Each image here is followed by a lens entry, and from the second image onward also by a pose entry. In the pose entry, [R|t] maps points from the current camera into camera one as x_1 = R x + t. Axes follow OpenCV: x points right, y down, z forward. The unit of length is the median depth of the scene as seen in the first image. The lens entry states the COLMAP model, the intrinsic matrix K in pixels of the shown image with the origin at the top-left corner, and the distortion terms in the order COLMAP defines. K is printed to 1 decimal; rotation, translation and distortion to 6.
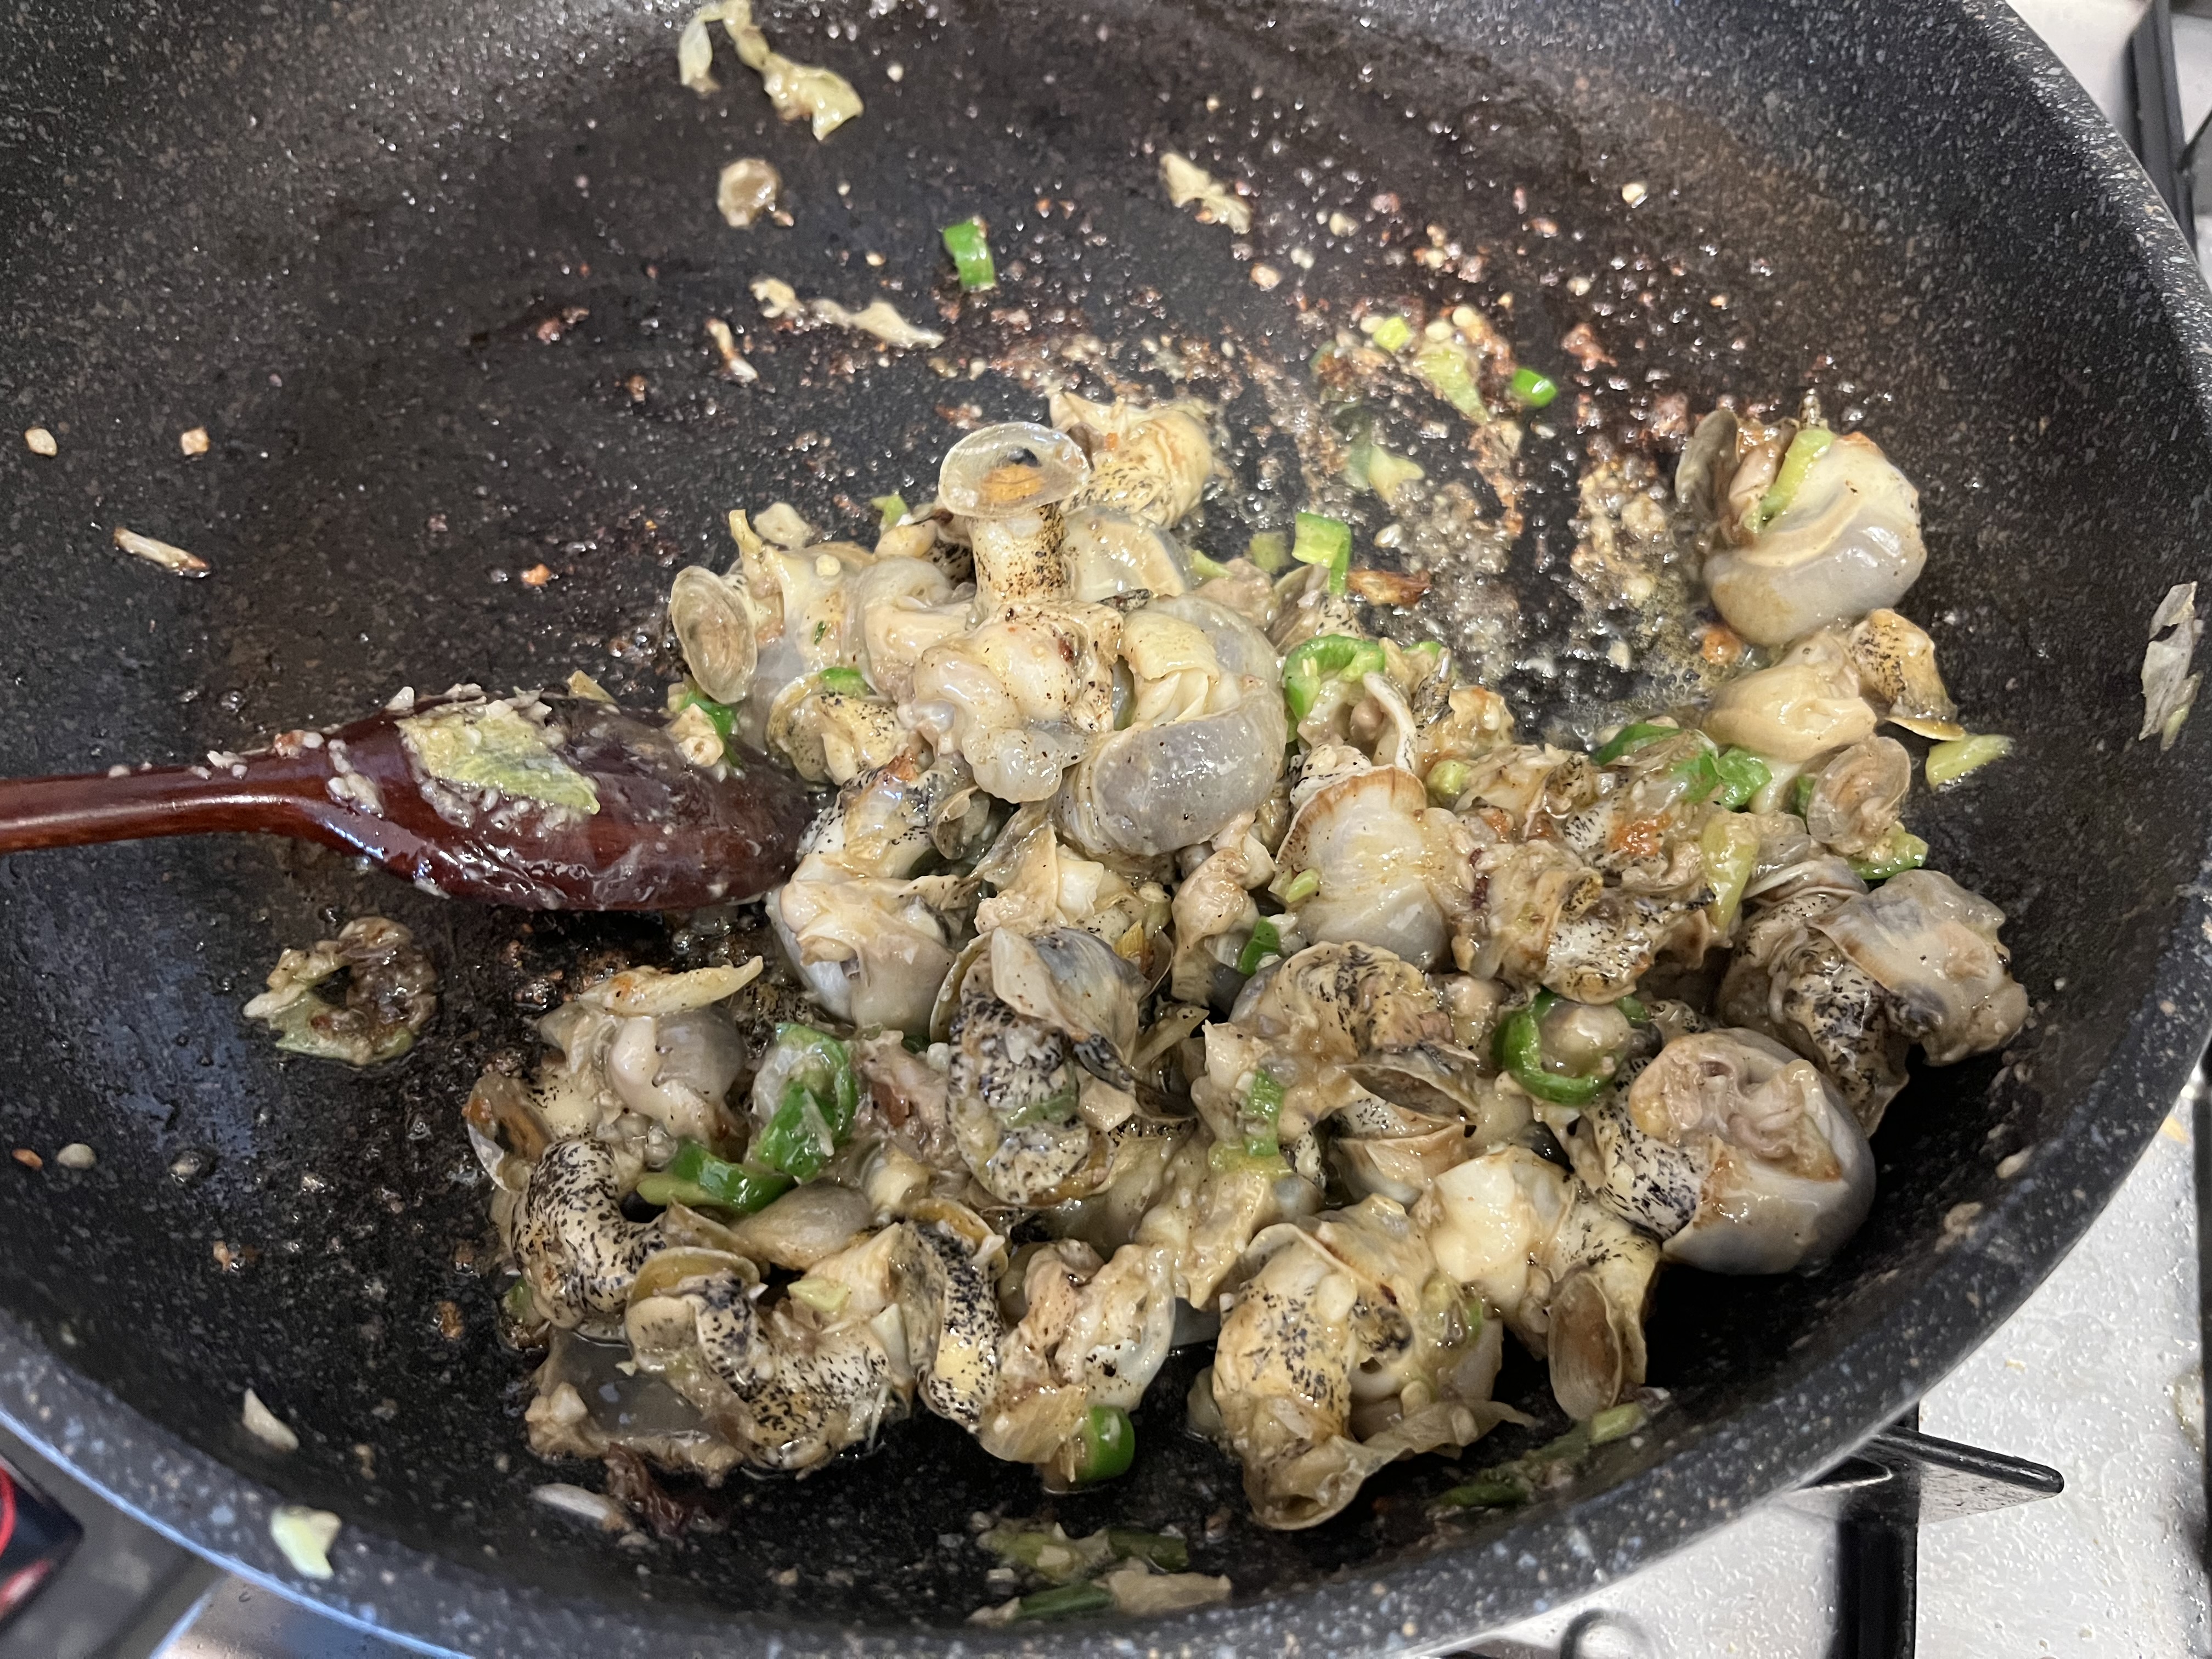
lens RADIAL K [[1668.2, 0, 1098.3], [0, 1668.2, 850.9], [0, 0, 1]] dist [0.102140, -0.153590]
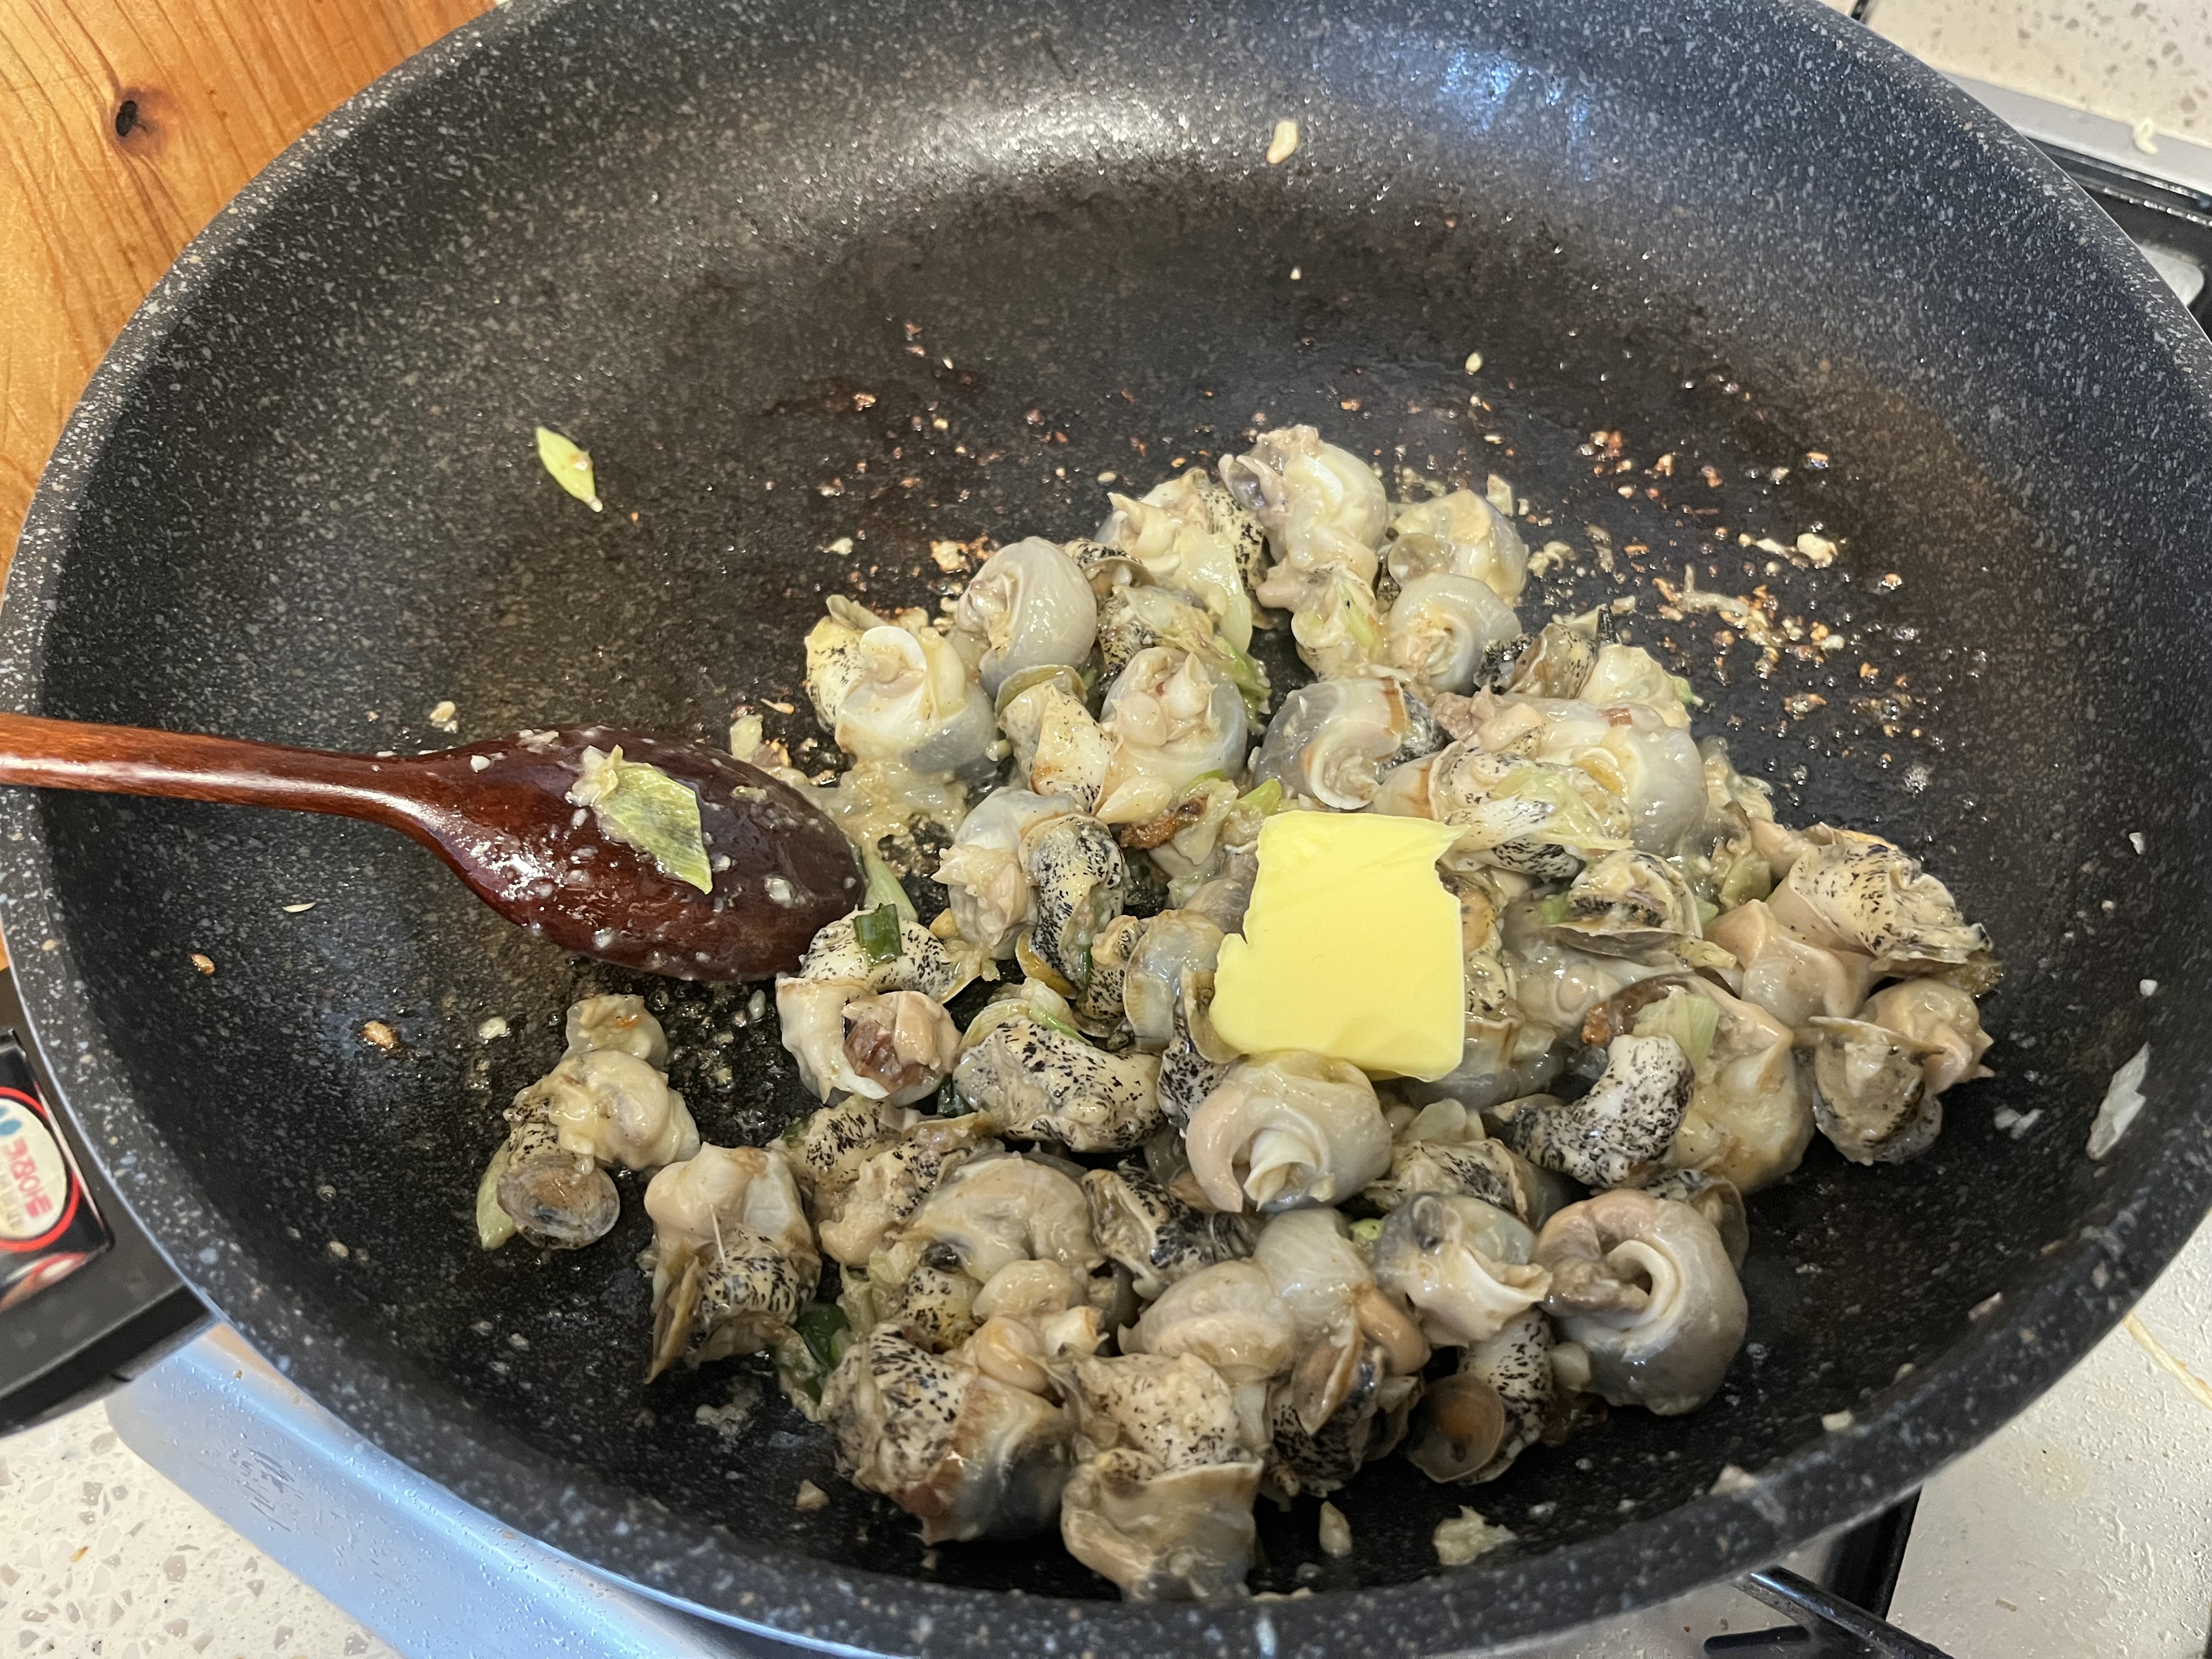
lens RADIAL K [[1668.2, 0, 1098.3], [0, 1668.2, 850.9], [0, 0, 1]] dist [0.102140, -0.153590]
pose [[0.951388, 0.235355, -0.198669, 0.155996], [-0.251088, 0.966240, -0.057747, 0.007219], [0.178371, 0.104824, 0.978364, -0.072621]]
